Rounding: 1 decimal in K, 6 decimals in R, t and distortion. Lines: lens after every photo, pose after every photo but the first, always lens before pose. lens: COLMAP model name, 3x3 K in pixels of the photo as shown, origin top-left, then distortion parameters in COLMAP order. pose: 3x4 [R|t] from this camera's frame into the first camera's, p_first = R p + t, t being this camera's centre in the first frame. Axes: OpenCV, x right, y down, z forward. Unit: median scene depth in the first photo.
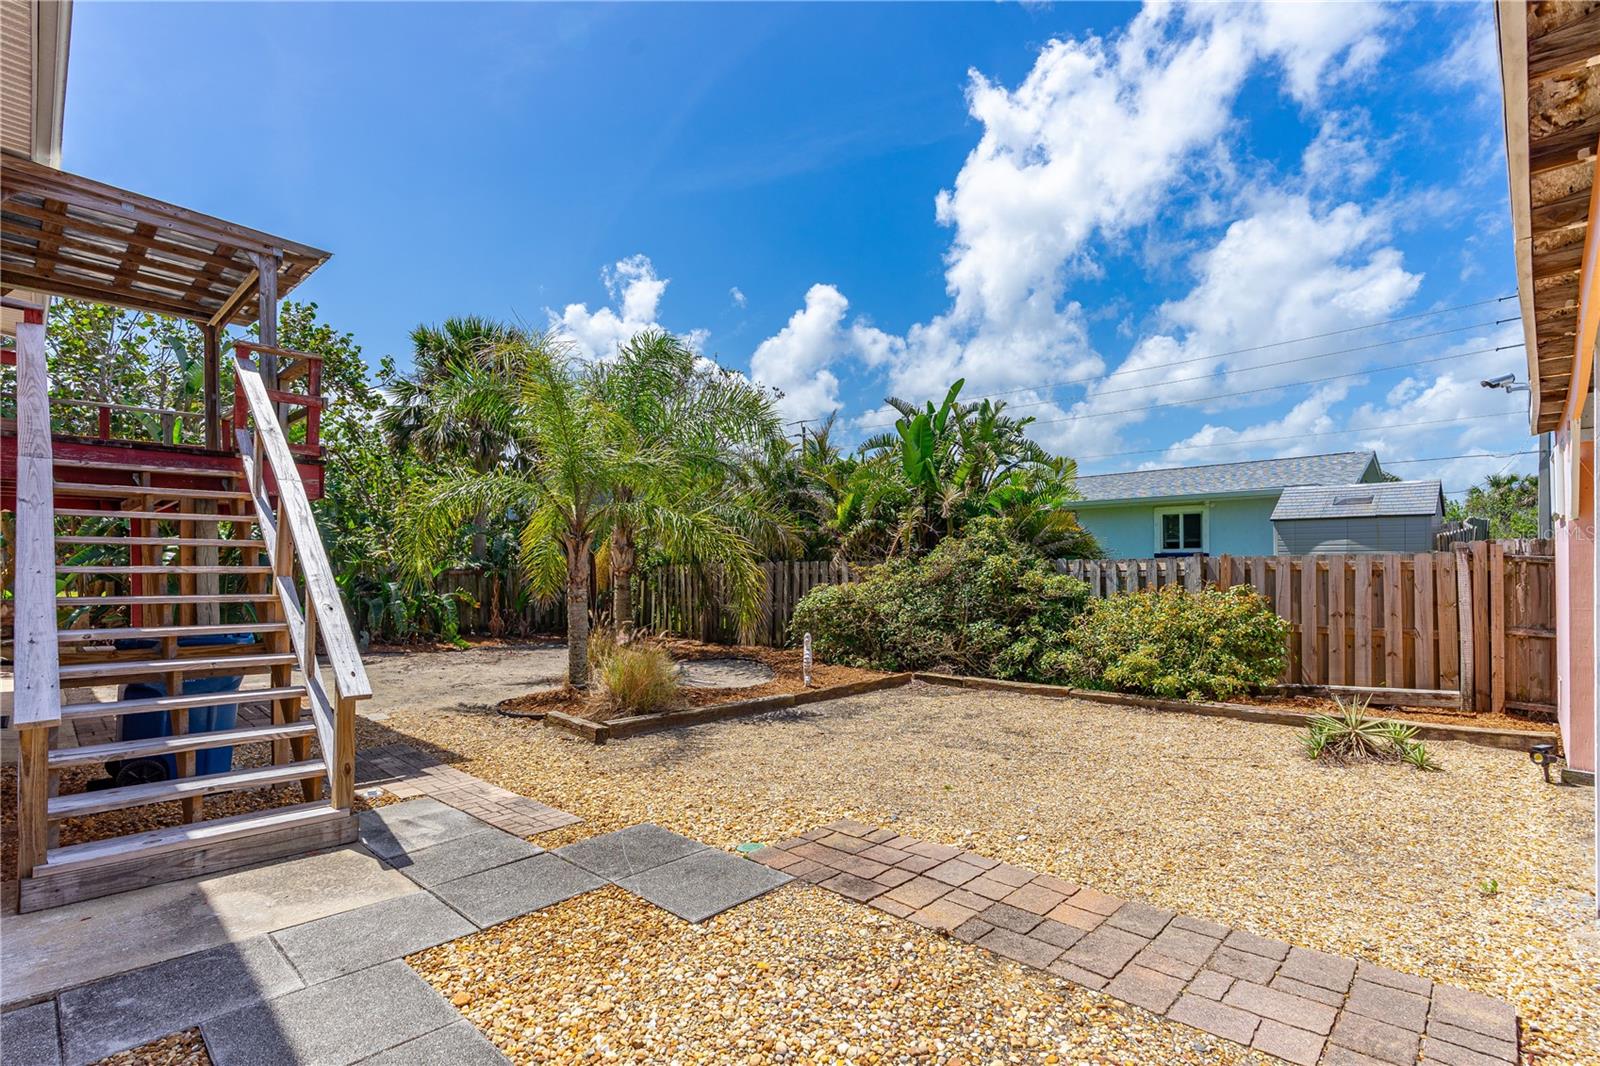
lens RADIAL K [[770.0, 0, 792.1], [0, 770.0, 561.5], [0, 0, 1]] dist [-0.009890, 0.004785]
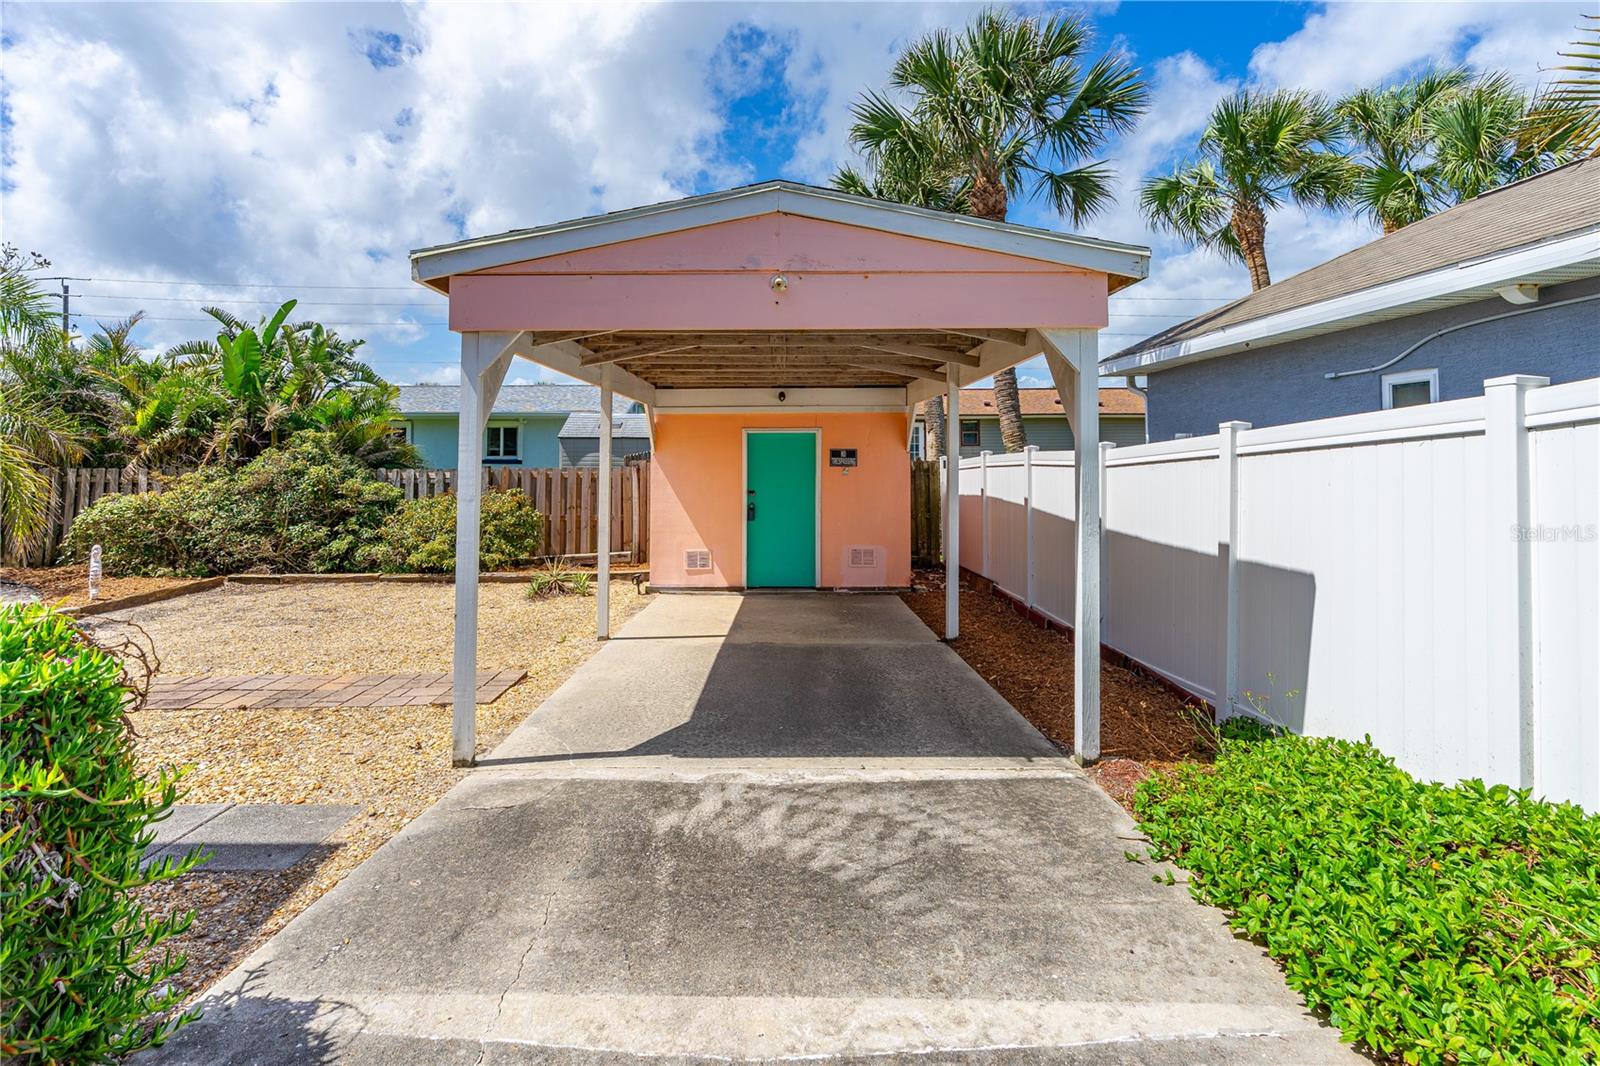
lens RADIAL K [[770.0, 0, 801.1], [0, 770.0, 422.0], [0, 0, 1]] dist [-0.009890, 0.004785]
pose [[0.700339, 0.041653, 0.712594, -0.060609], [-0.008278, 0.998703, -0.050241, -0.025792], [-0.713762, 0.029287, 0.699776, -0.378844]]
